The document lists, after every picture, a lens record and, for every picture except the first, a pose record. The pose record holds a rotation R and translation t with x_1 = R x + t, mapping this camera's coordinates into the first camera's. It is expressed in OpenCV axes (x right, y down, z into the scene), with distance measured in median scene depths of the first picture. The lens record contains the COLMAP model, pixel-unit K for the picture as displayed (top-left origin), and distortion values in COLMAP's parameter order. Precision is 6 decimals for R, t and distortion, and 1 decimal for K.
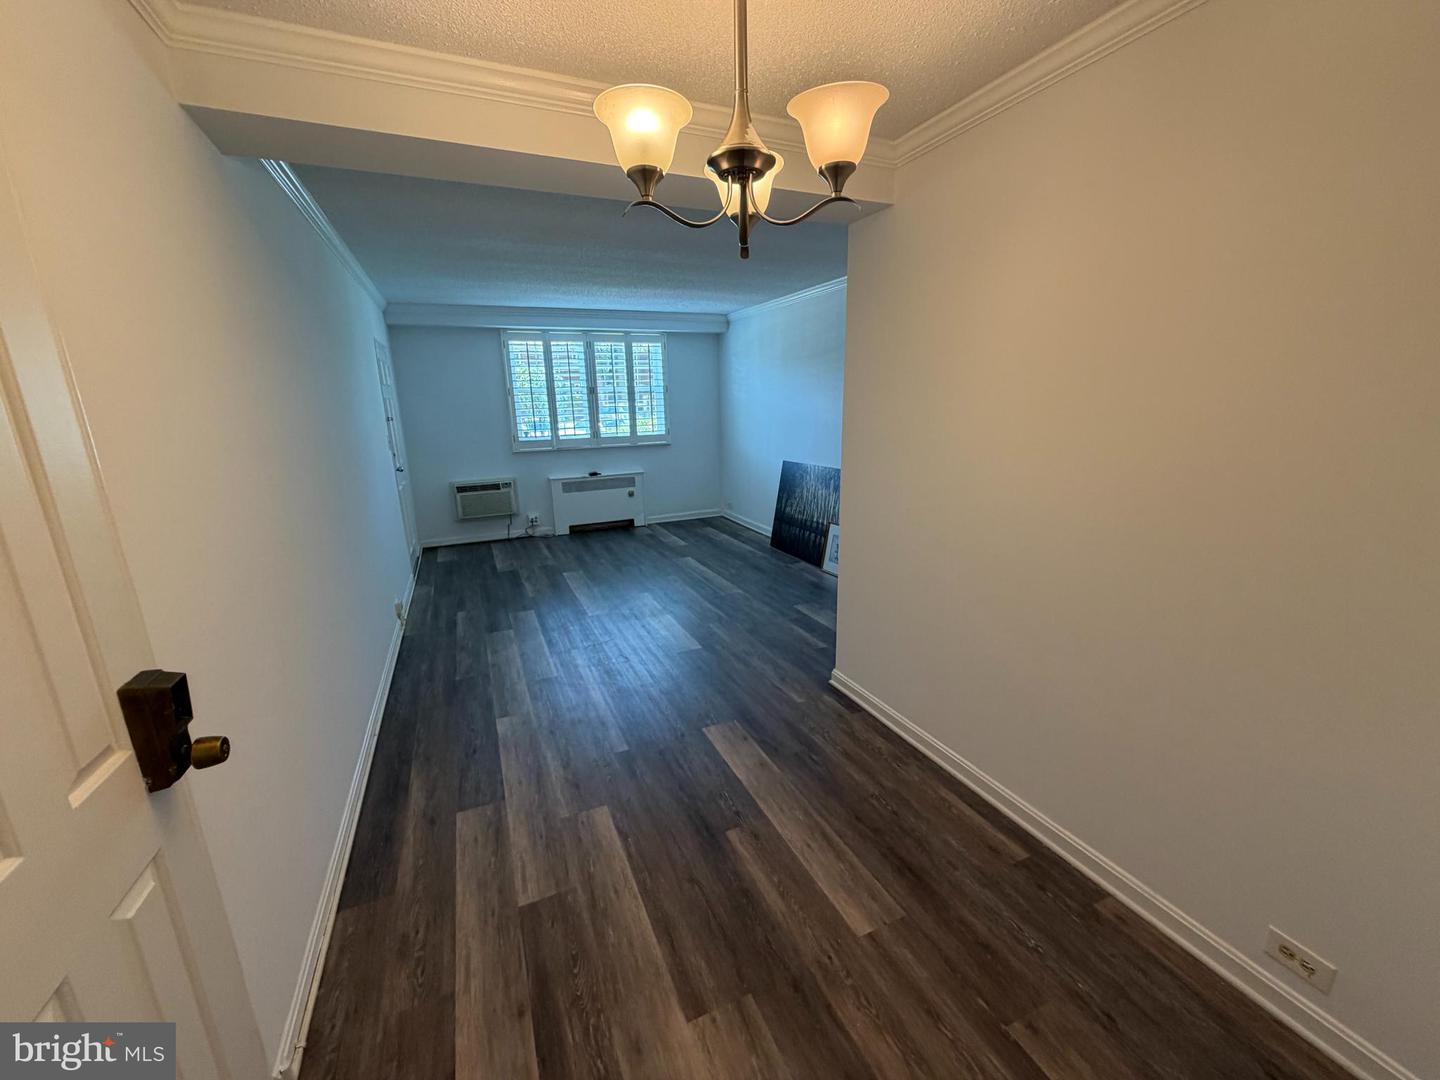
lens RADIAL K [[573.8, 0, 716.7], [0, 573.8, 528.7], [0, 0, 1]] dist [-0.001299, 0.000517]
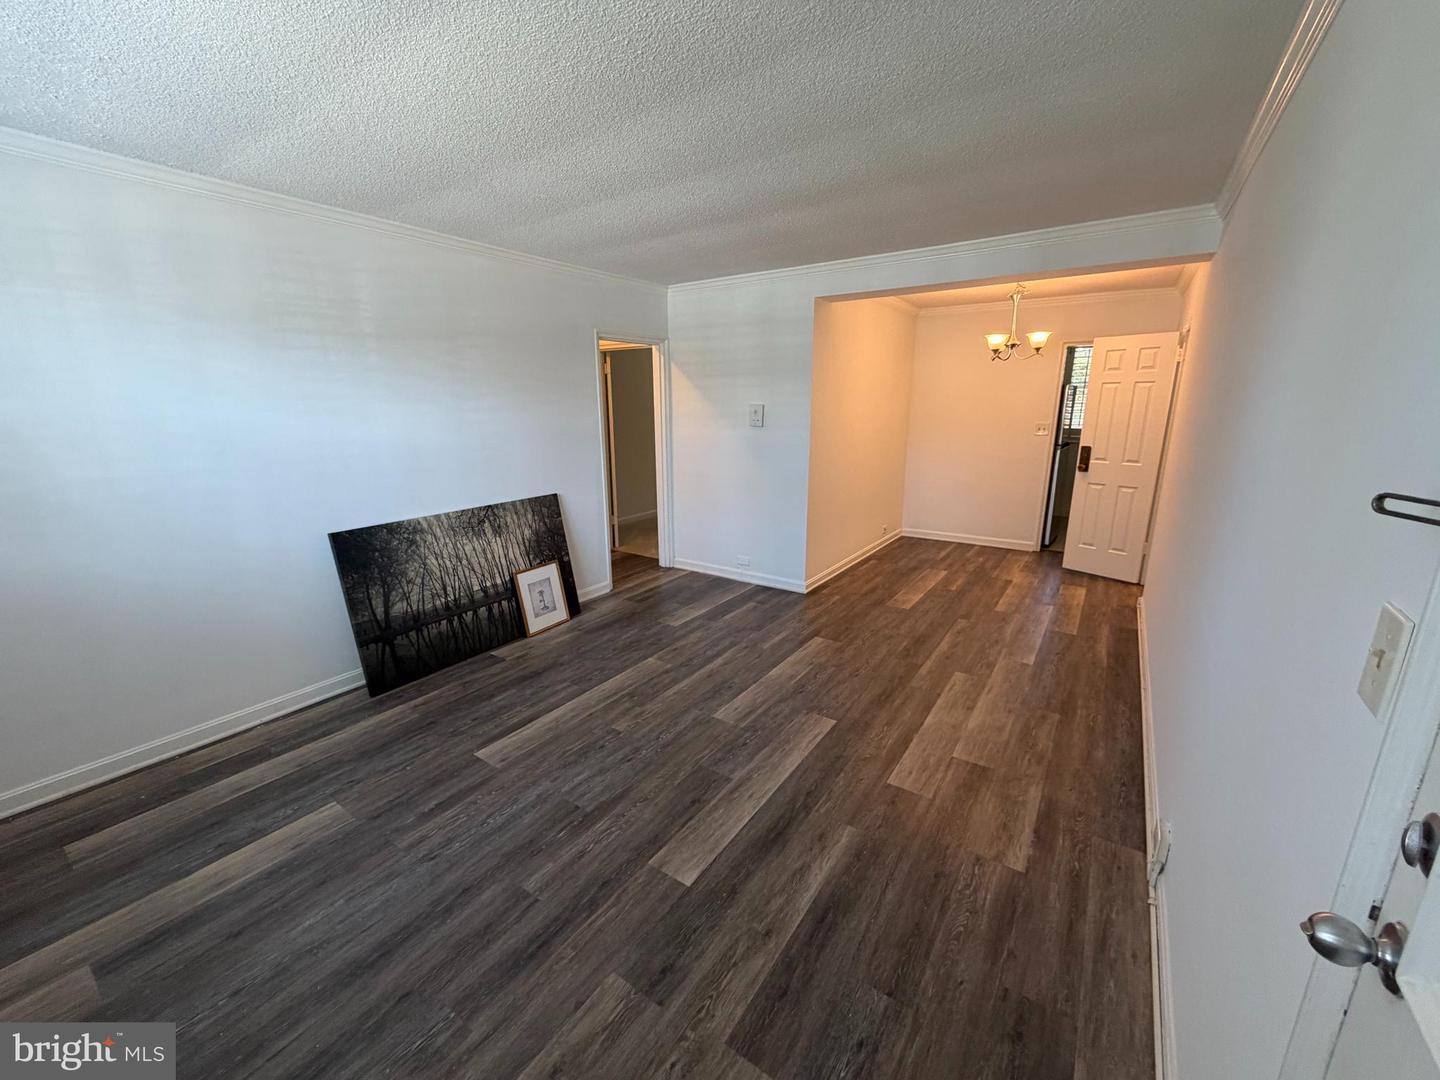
lens RADIAL K [[573.8, 0, 712.8], [0, 573.8, 540.9], [0, 0, 1]] dist [-0.001299, 0.000517]
pose [[-0.514534, -0.176628, 0.839081, -0.691639], [0.209280, 0.923093, 0.322646, -0.297557], [-0.831539, 0.341615, -0.437998, 1.379265]]
